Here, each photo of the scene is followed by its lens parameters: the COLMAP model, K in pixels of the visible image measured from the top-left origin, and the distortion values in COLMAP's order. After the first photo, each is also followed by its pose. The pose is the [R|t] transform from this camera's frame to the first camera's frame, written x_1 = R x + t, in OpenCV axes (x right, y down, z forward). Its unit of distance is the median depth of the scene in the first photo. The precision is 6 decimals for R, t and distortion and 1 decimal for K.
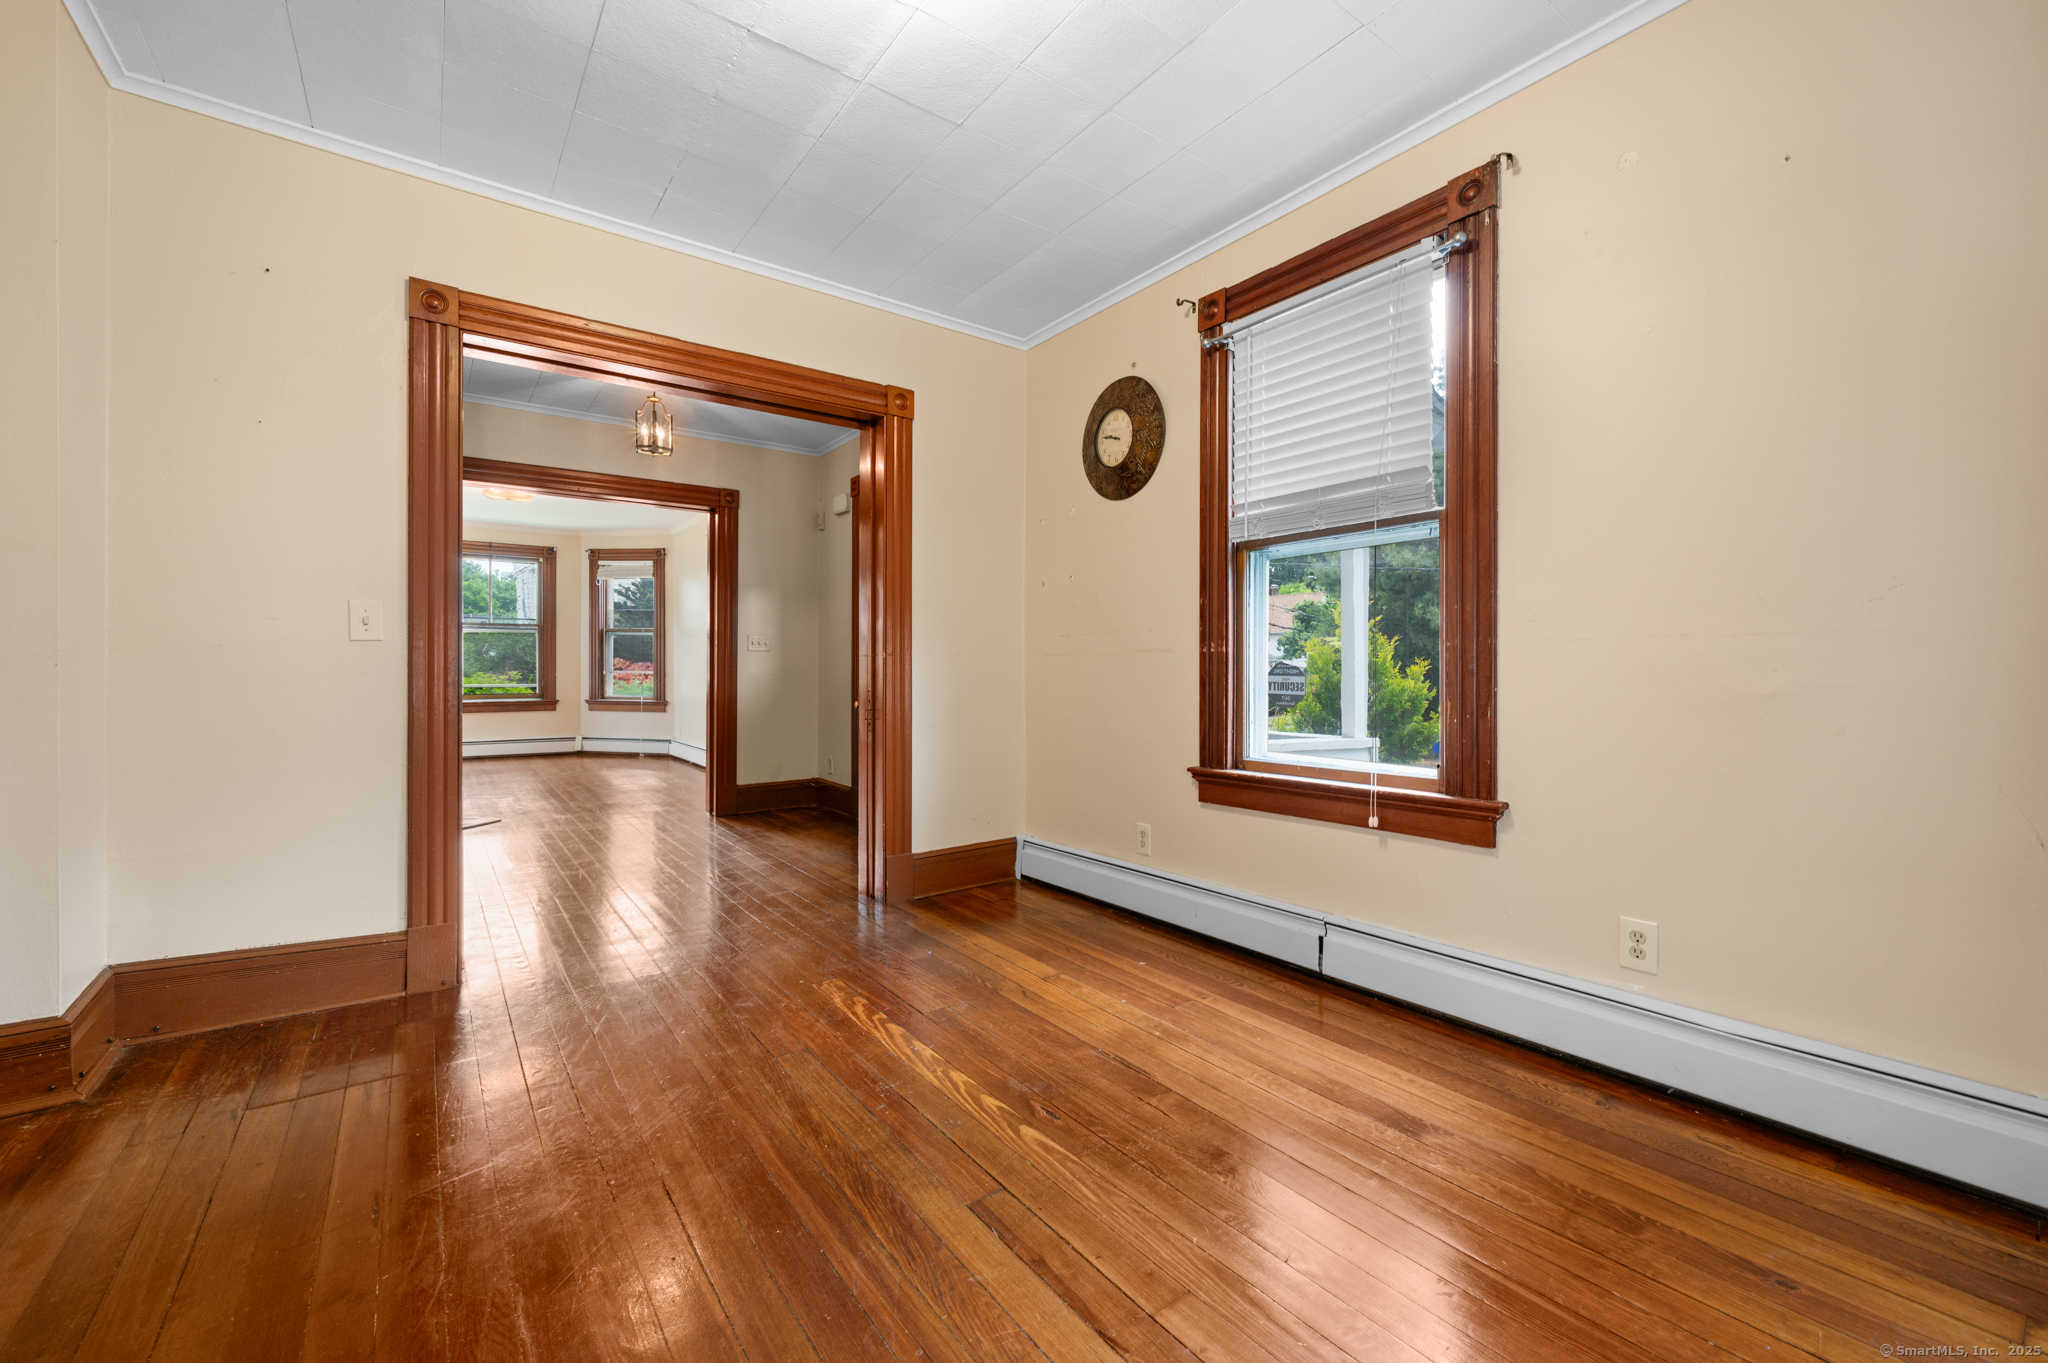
lens RADIAL K [[827.1, 0, 1045.5], [0, 827.1, 668.5], [0, 0, 1]] dist [0.000275, 0.000187]
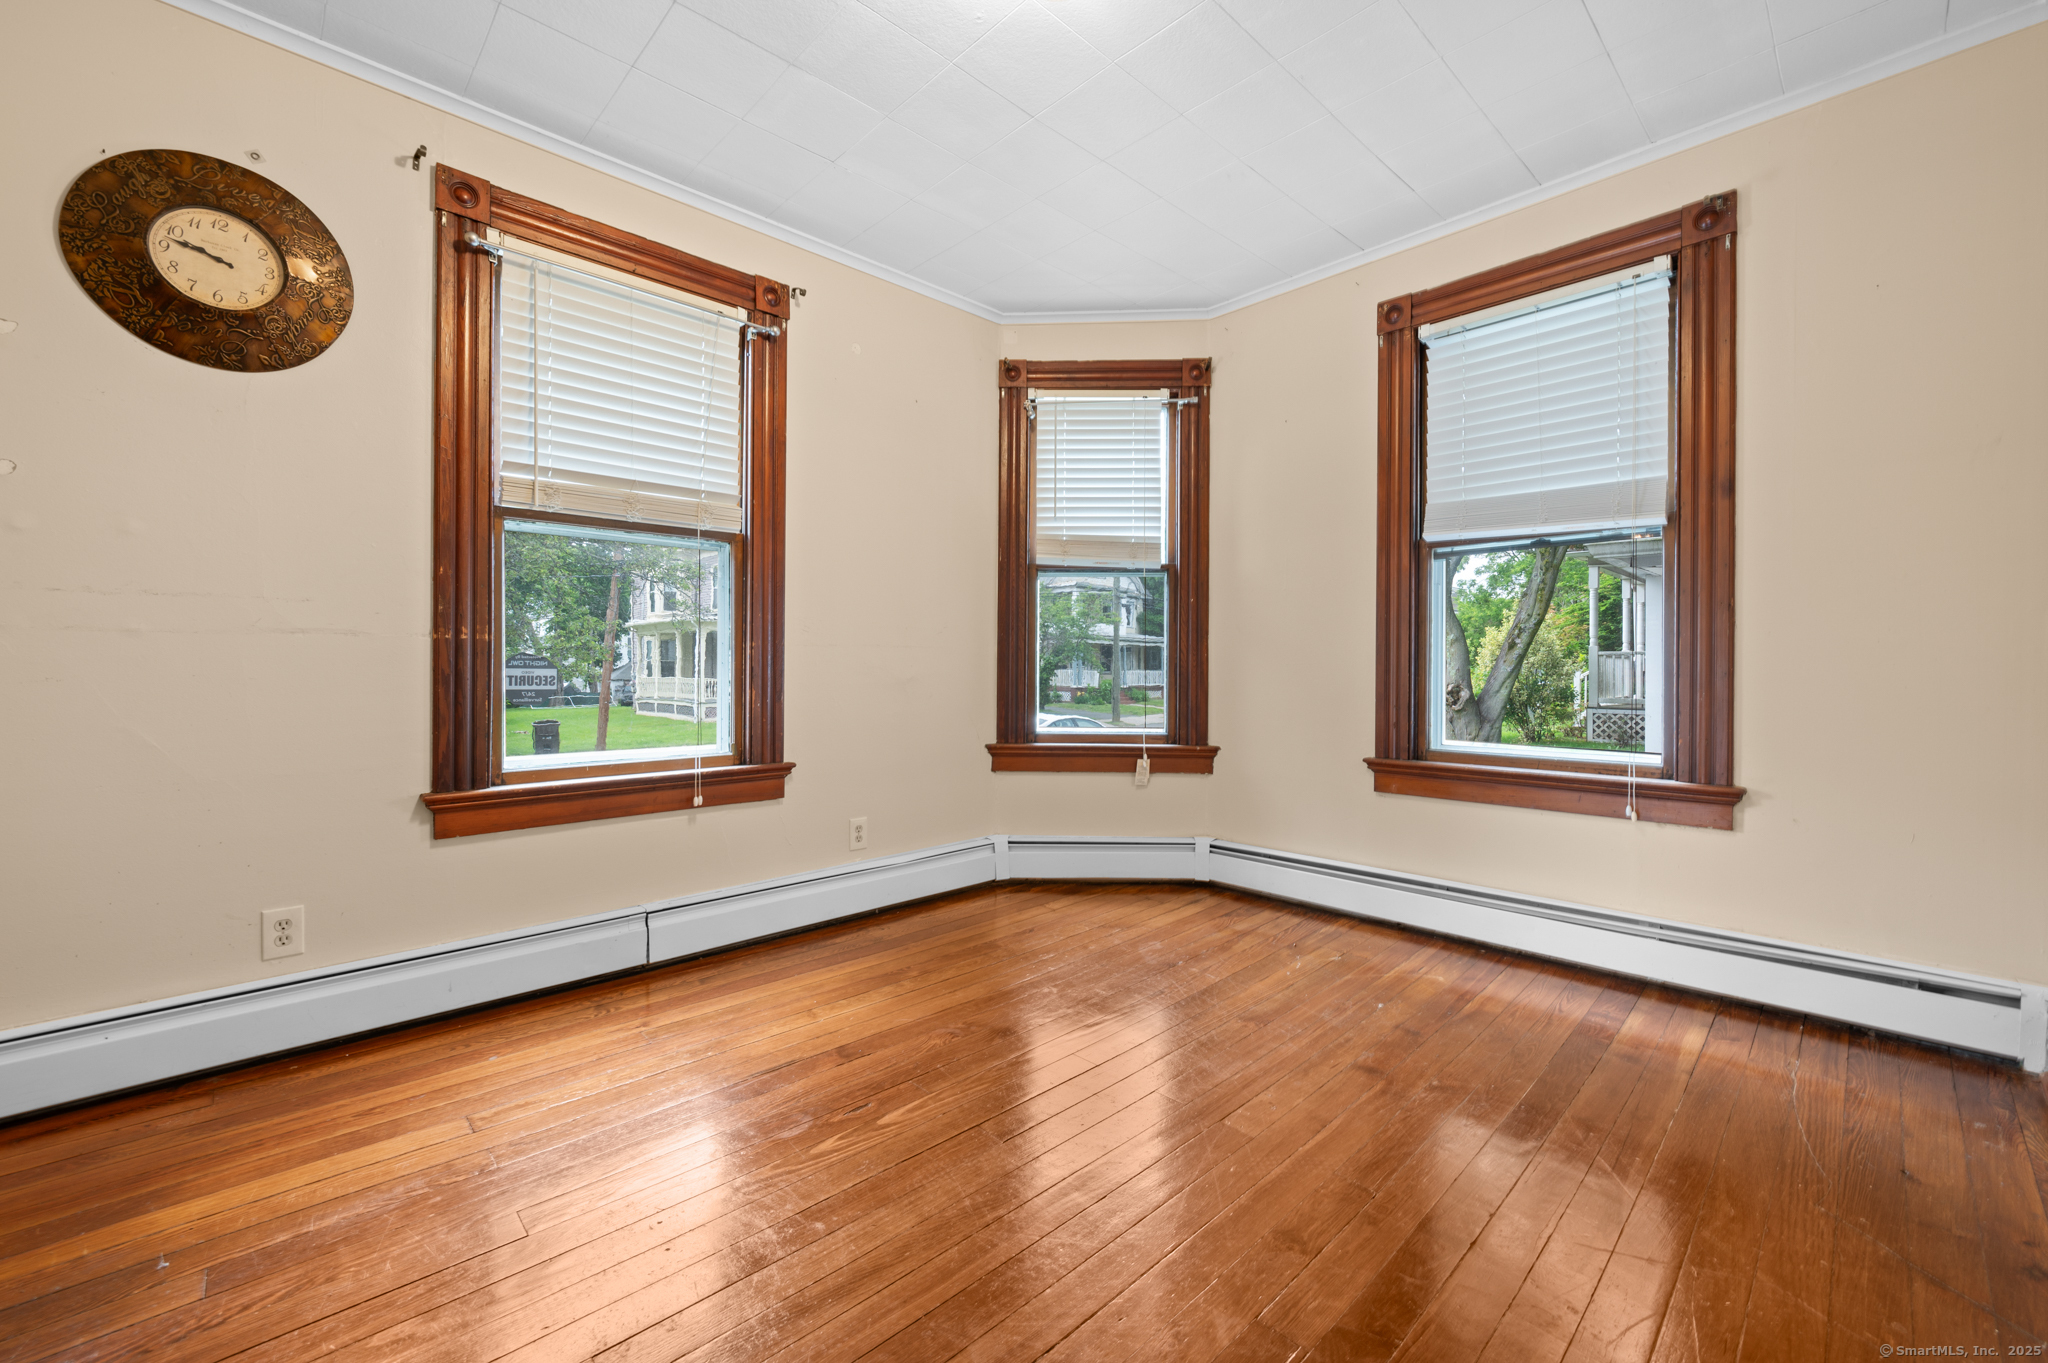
lens RADIAL K [[817.8, 0, 1038.5], [0, 817.8, 667.0], [0, 0, 1]] dist [-0.000027, 0.000153]
pose [[-0.118380, 0.000208, 0.992968, -0.765536], [-0.007395, 0.999972, -0.001091, 0.003124], [-0.992941, -0.007473, -0.118376, 0.691697]]
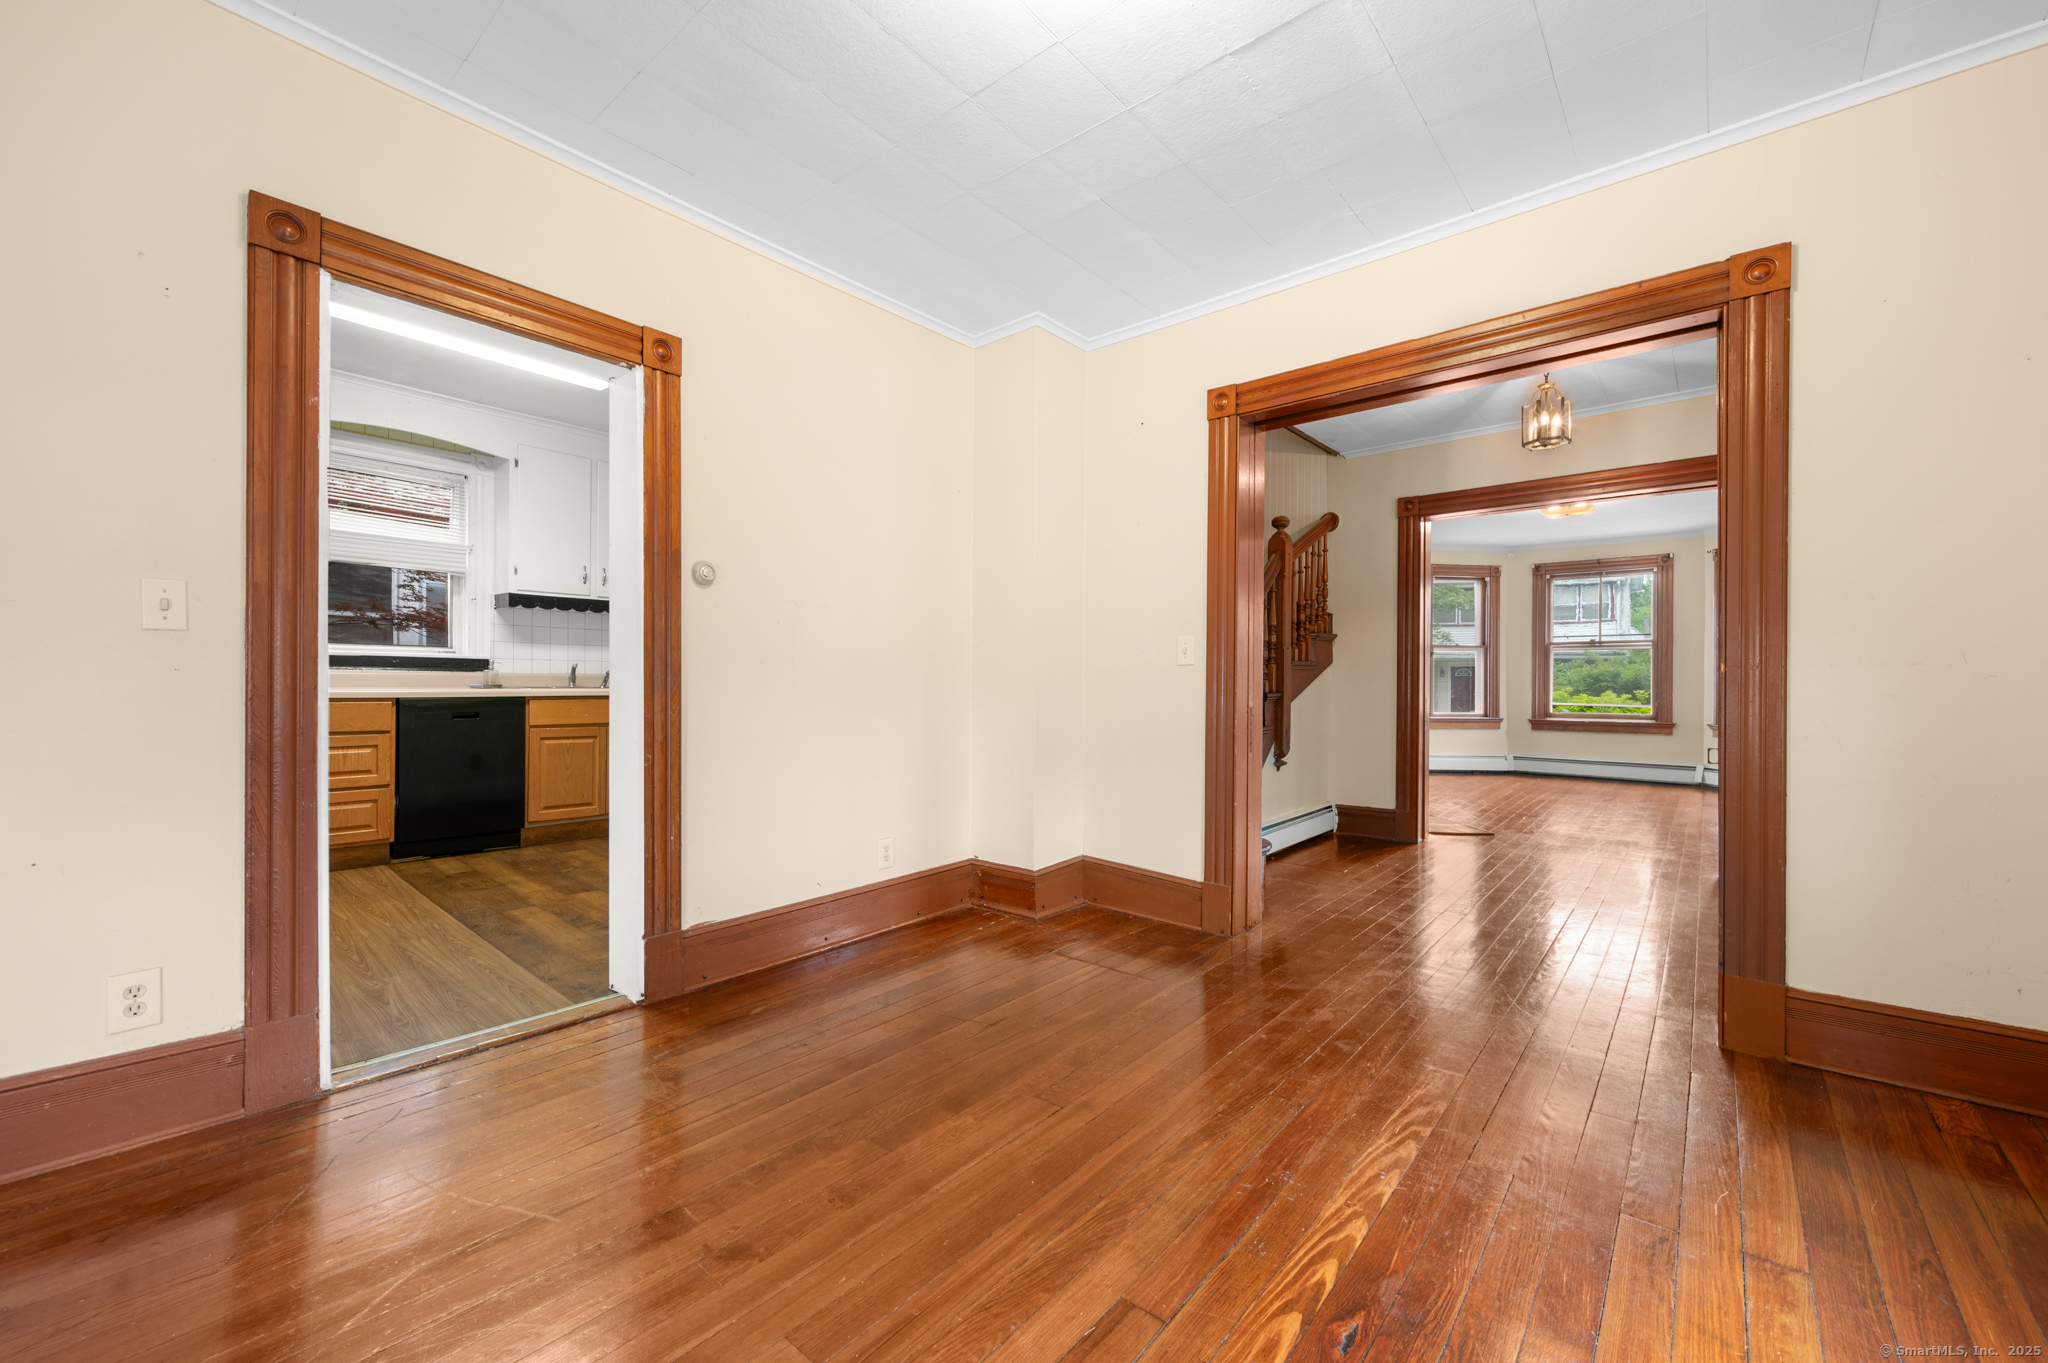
lens RADIAL K [[818.4, 0, 1031.2], [0, 818.4, 687.7], [0, 0, 1]] dist [0.000748, 0.000184]
pose [[0.213164, 0.005024, -0.977004, 0.463831], [-0.005870, 0.999975, 0.003861, -0.000101], [0.976999, 0.004912, 0.213188, 0.456985]]
